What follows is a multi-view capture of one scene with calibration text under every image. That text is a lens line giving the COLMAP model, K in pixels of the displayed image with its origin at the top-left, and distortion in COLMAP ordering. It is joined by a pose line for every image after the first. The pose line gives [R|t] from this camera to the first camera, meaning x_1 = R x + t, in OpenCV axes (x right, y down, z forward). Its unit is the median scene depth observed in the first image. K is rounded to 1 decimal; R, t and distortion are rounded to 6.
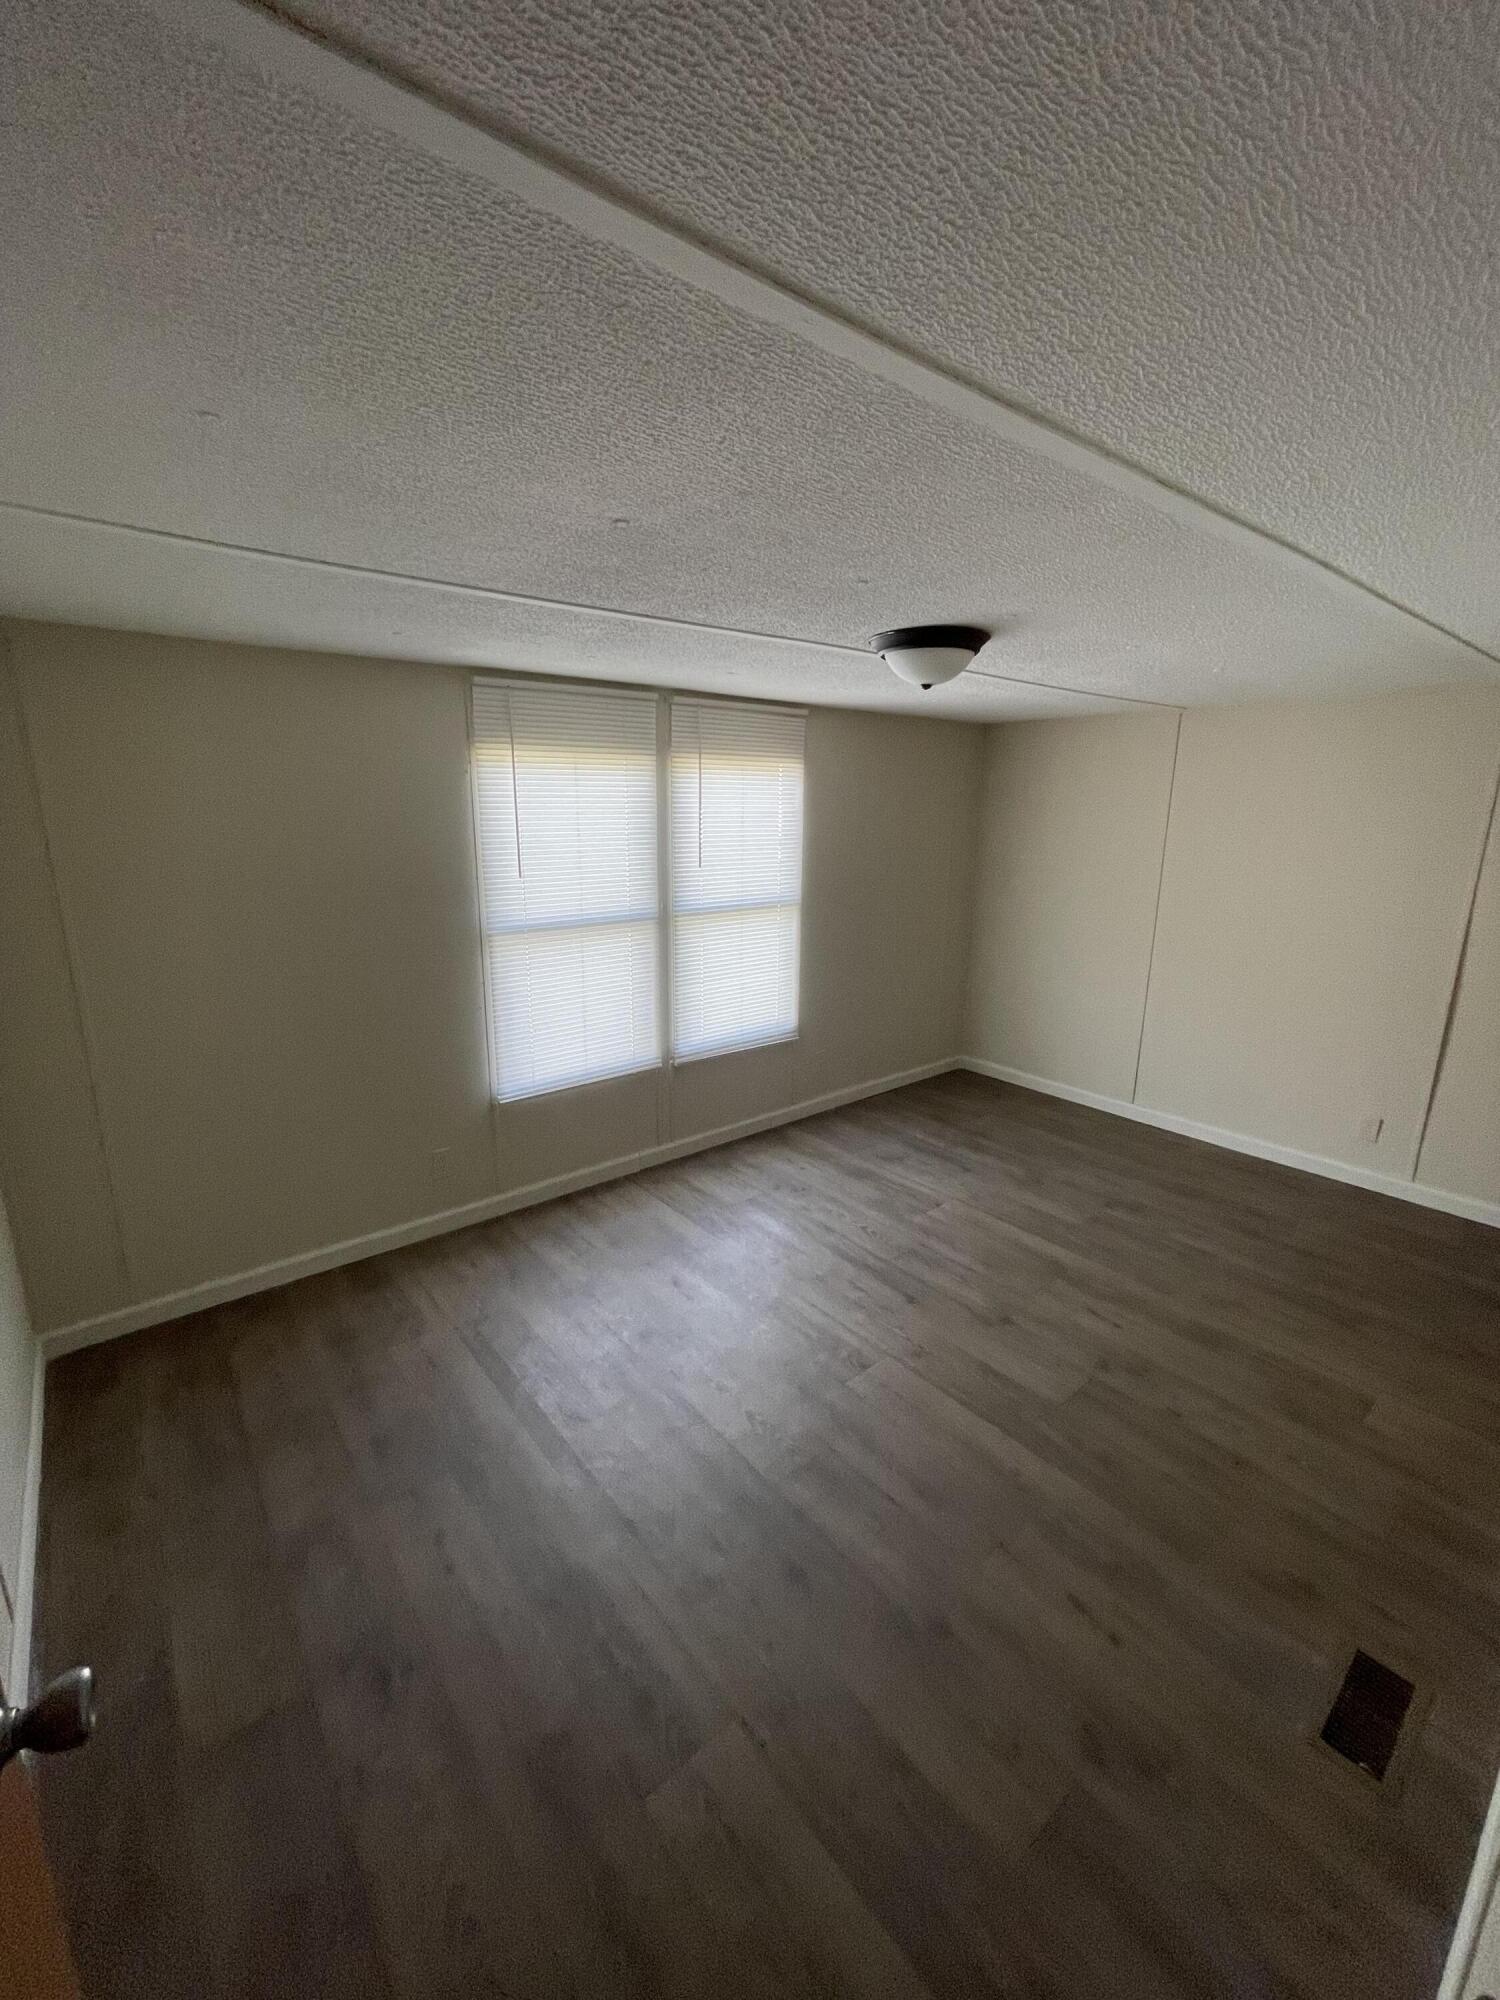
lens RADIAL K [[803.3, 0, 743.6], [0, 803.3, 990.0], [0, 0, 1]] dist [-0.002909, 0.000279]
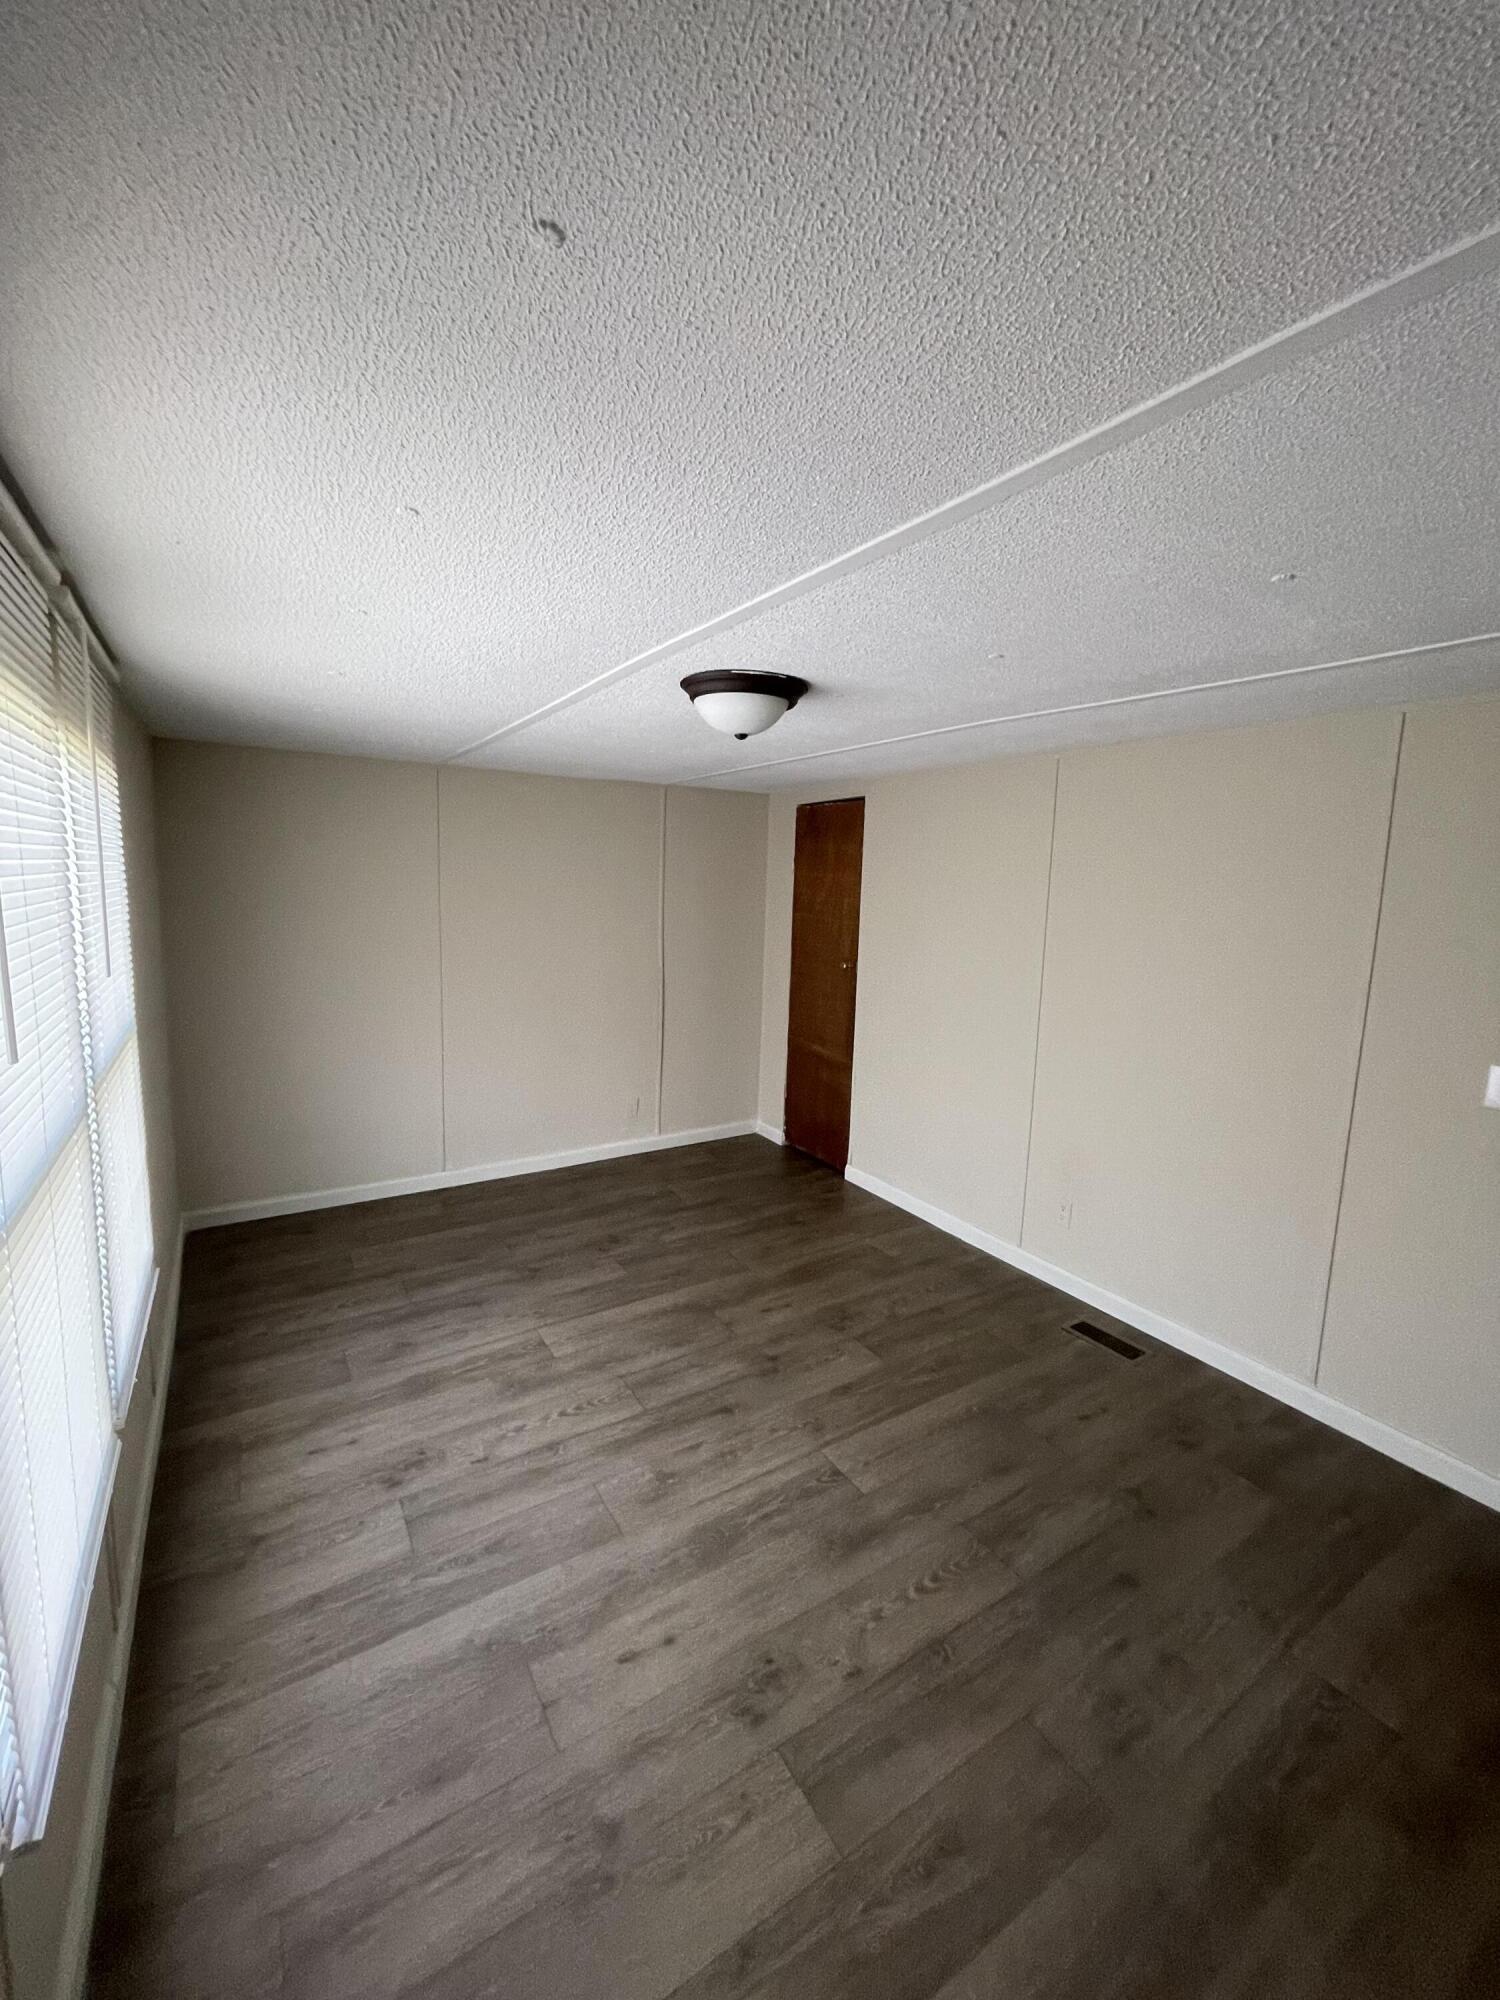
lens RADIAL K [[811.4, 0, 743.5], [0, 811.4, 988.7], [0, 0, 1]] dist [0.002126, 0.000637]
pose [[0.120313, -0.134708, 0.983554, -0.505031], [0.195449, 0.974574, 0.109569, -0.136335], [-0.973306, 0.179052, 0.143583, 0.634074]]
